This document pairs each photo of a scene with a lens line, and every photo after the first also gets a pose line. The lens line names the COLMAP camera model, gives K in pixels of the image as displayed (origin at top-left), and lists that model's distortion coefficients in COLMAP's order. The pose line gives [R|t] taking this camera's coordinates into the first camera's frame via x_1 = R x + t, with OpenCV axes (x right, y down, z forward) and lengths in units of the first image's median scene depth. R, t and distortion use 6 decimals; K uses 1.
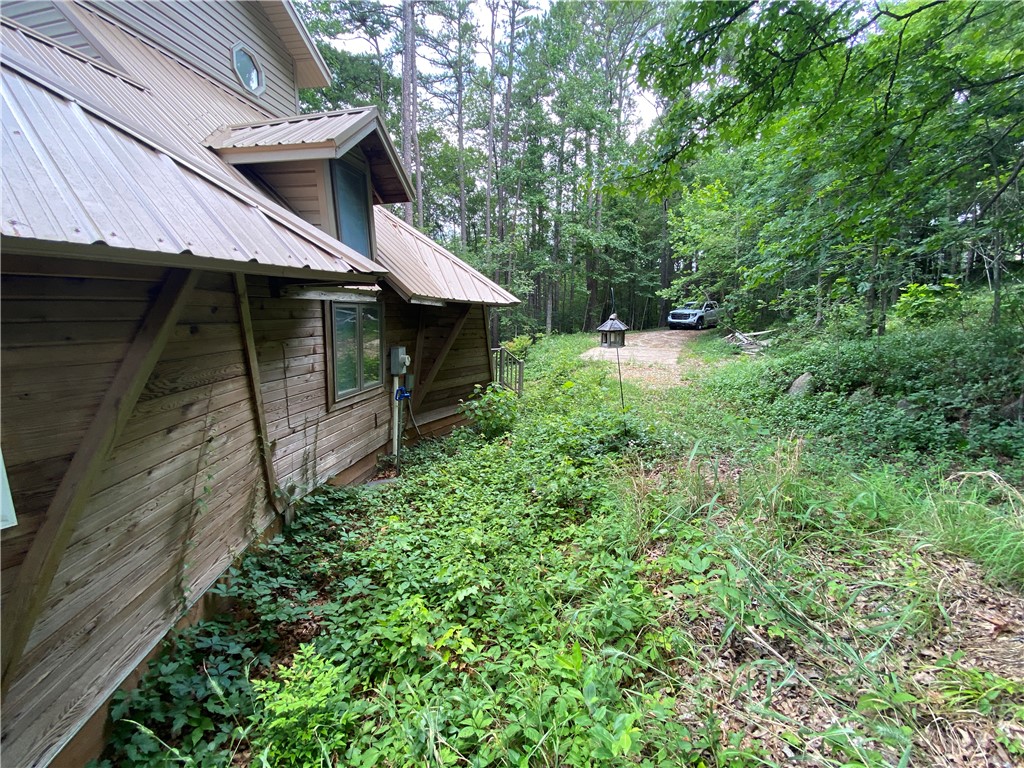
lens RADIAL K [[407.2, 0, 512.0], [0, 407.2, 384.0], [0, 0, 1]] dist [0.026108, -0.022814]
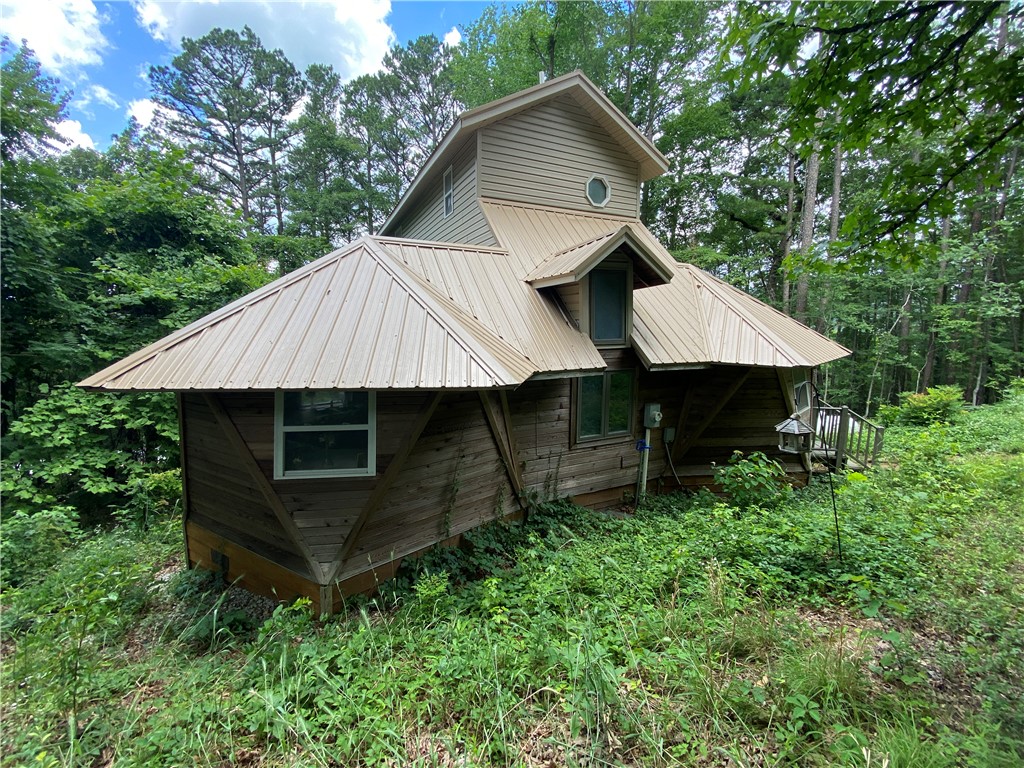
lens RADIAL K [[407.2, 0, 512.0], [0, 407.2, 384.0], [0, 0, 1]] dist [0.026108, -0.022814]
pose [[0.583353, 0.096392, -0.806479, 0.573562], [-0.127136, 0.991530, 0.026548, -0.175510], [0.802207, 0.087046, 0.590666, -0.006591]]
